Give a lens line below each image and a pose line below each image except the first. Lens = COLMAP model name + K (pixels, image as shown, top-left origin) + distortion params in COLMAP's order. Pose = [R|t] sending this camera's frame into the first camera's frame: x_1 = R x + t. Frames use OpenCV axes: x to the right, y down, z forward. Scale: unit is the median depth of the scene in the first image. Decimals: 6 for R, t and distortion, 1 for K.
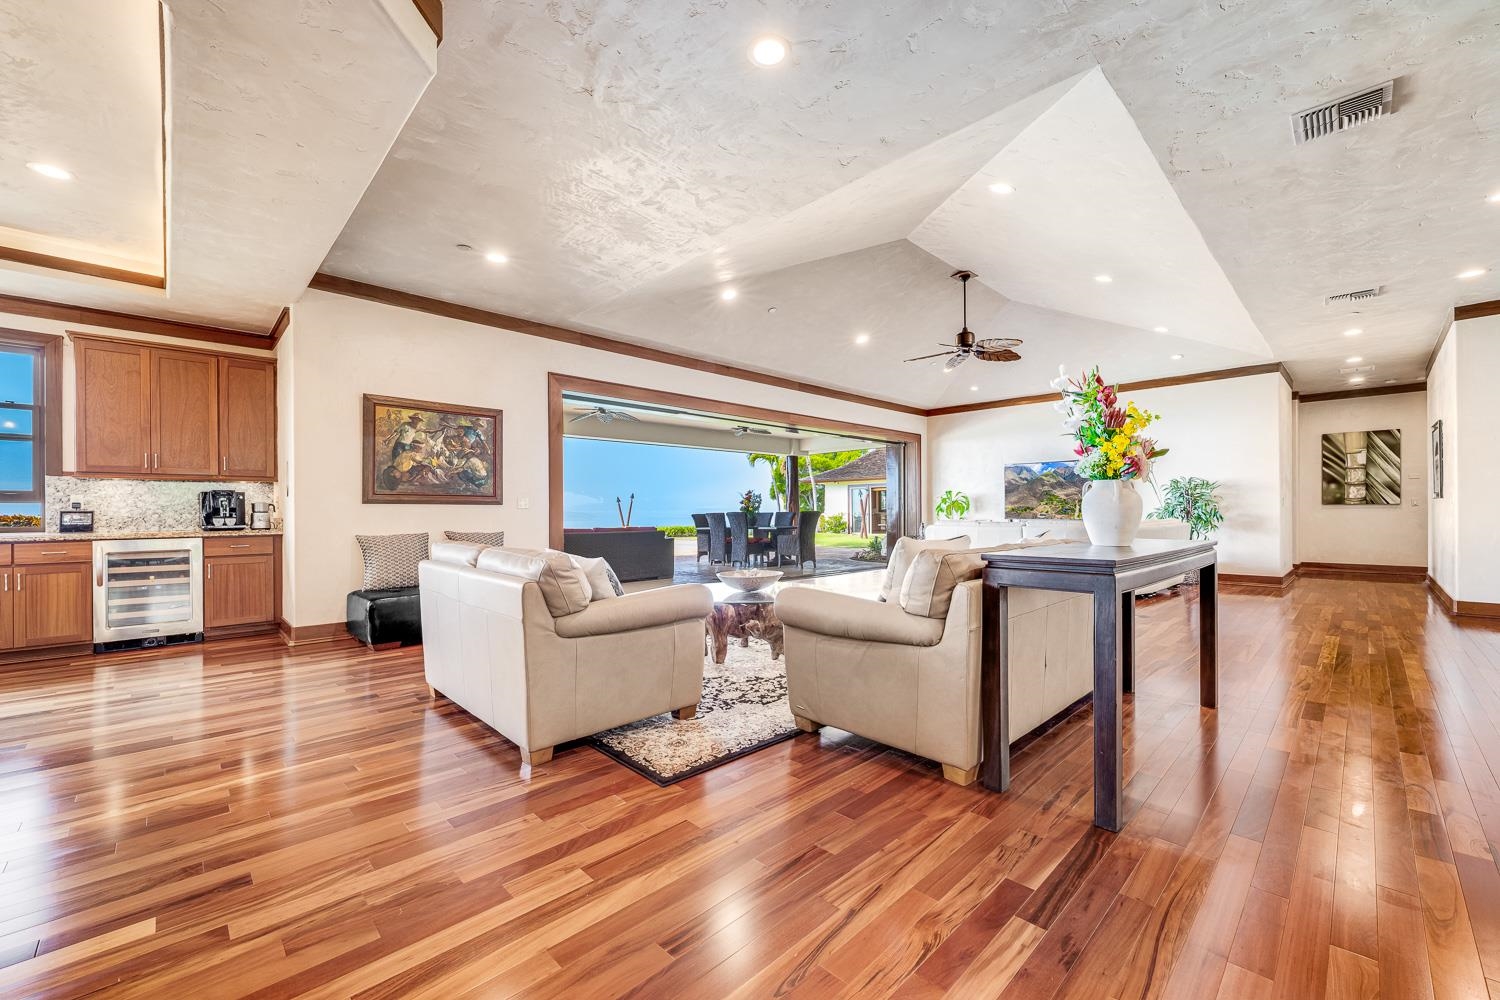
lens RADIAL K [[600.6, 0, 753.1], [0, 600.6, 509.7], [0, 0, 1]] dist [-0.000998, 0.000181]
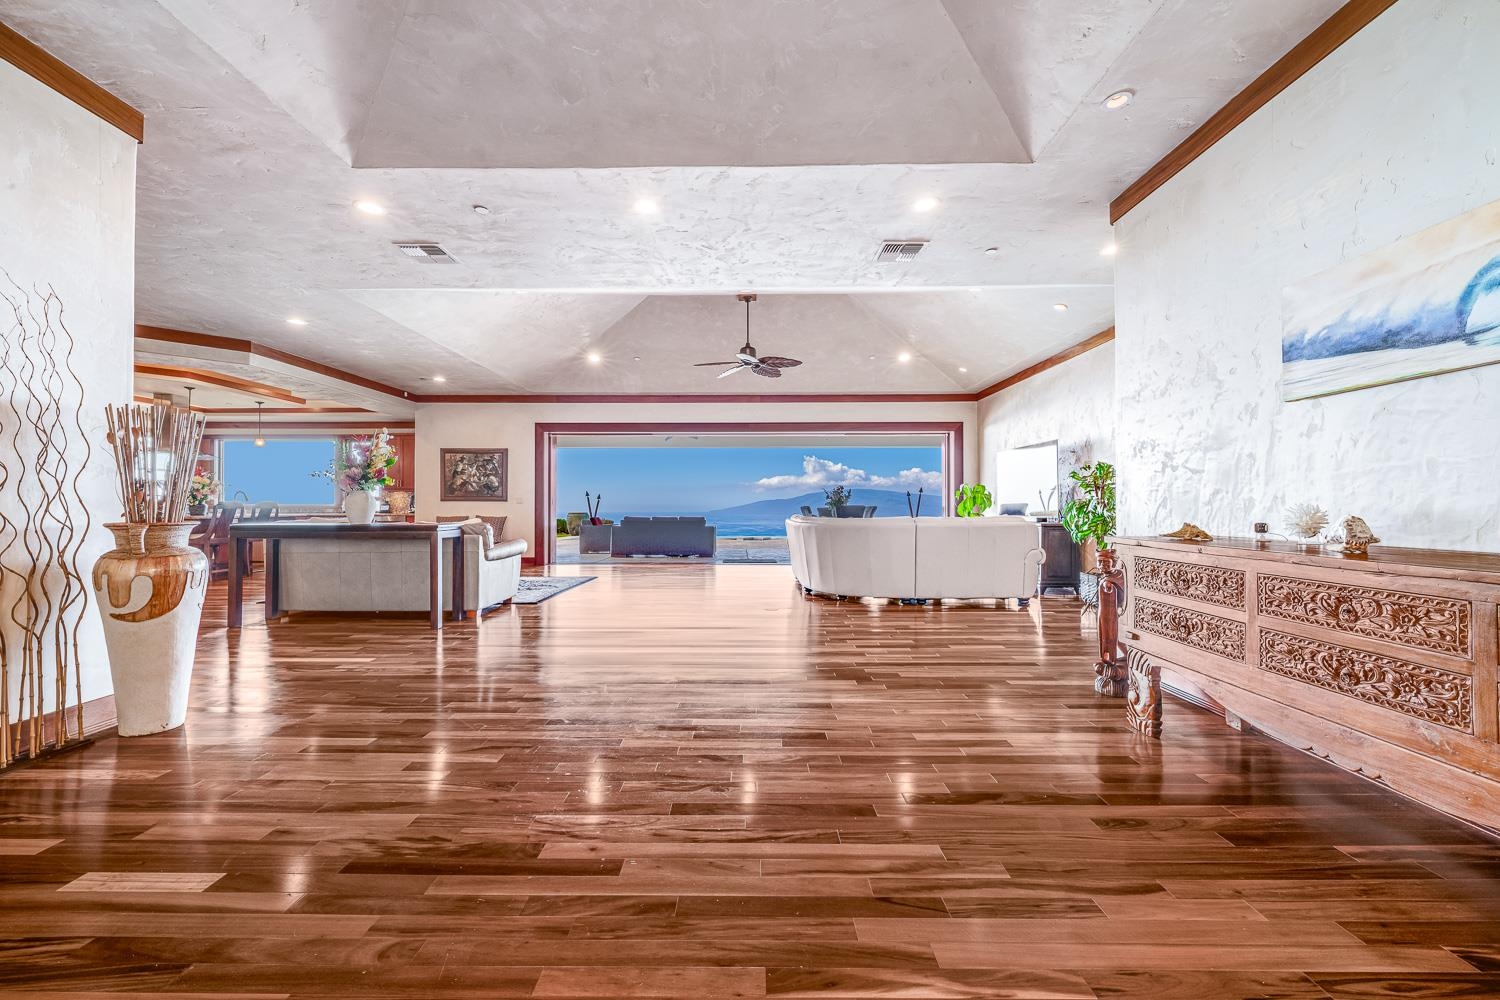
lens RADIAL K [[600.6, 0, 754.8], [0, 600.6, 500.3], [0, 0, 1]] dist [-0.000998, 0.000181]
pose [[0.718650, -0.008761, -0.695317, 1.405883], [0.001092, 0.999934, -0.011471, 0.009987], [0.695372, 0.007484, 0.718611, 0.237010]]
